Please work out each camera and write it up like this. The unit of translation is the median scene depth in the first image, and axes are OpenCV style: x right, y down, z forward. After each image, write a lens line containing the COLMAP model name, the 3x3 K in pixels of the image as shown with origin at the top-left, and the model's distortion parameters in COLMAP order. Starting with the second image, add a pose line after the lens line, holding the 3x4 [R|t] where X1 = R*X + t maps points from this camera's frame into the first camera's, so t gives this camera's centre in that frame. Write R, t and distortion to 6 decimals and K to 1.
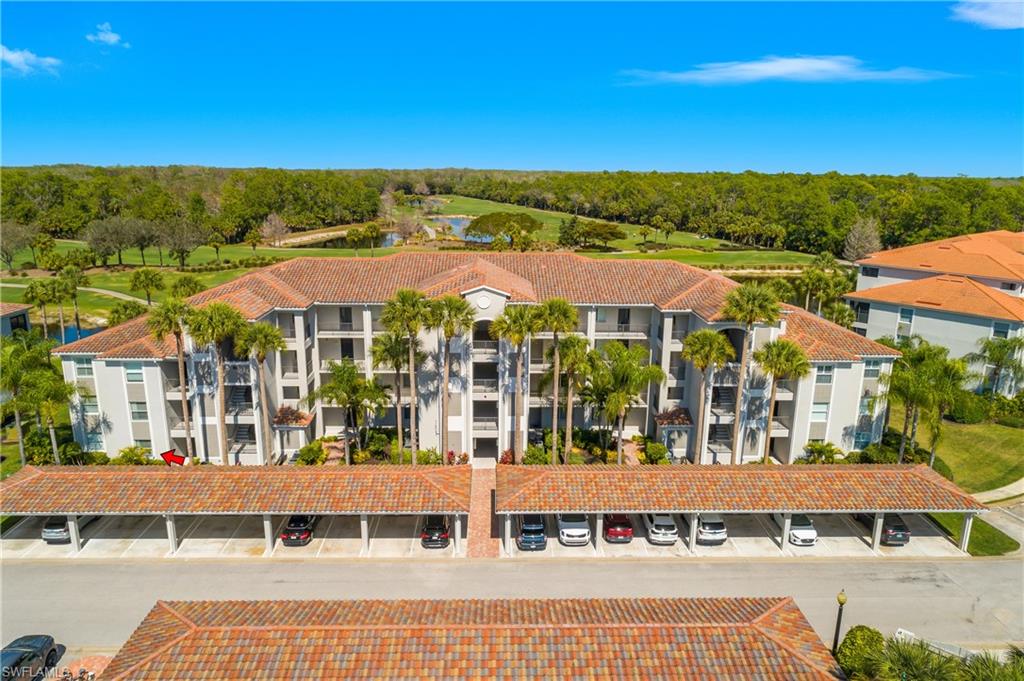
lens RADIAL K [[684.4, 0, 512.0], [0, 684.4, 340.5], [0, 0, 1]] dist [-0.009289, 0.002922]
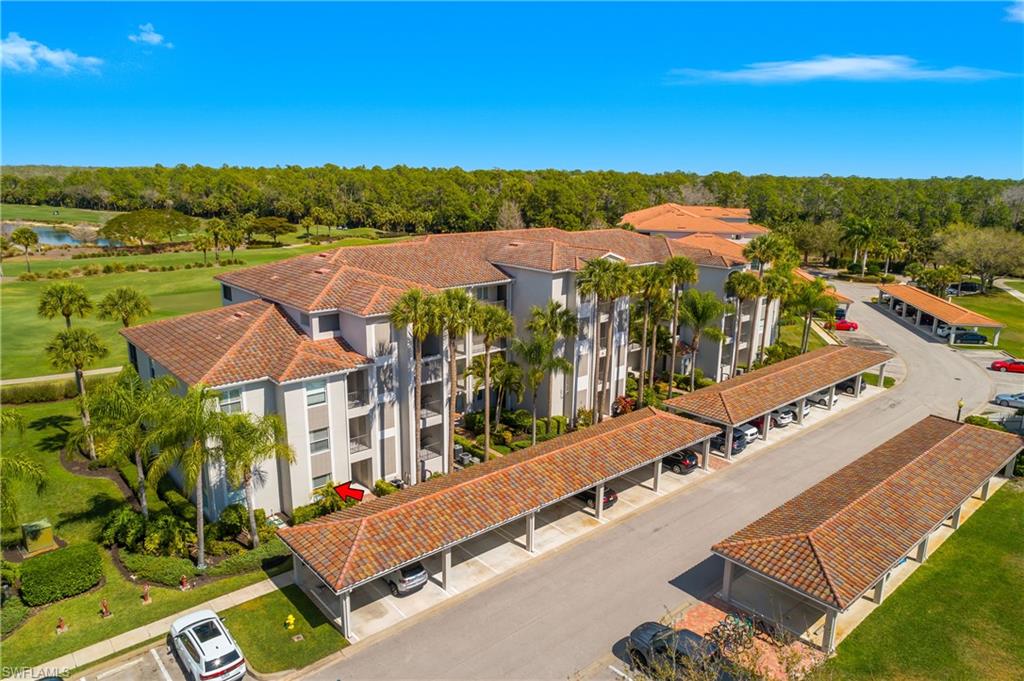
lens RADIAL K [[684.4, 0, 512.0], [0, 684.4, 340.5], [0, 0, 1]] dist [-0.009289, 0.002922]
pose [[0.774070, -0.153165, 0.614293, -0.842400], [0.149556, 0.987071, 0.057657, -0.025390], [-0.615181, 0.047241, 0.786969, 0.217131]]
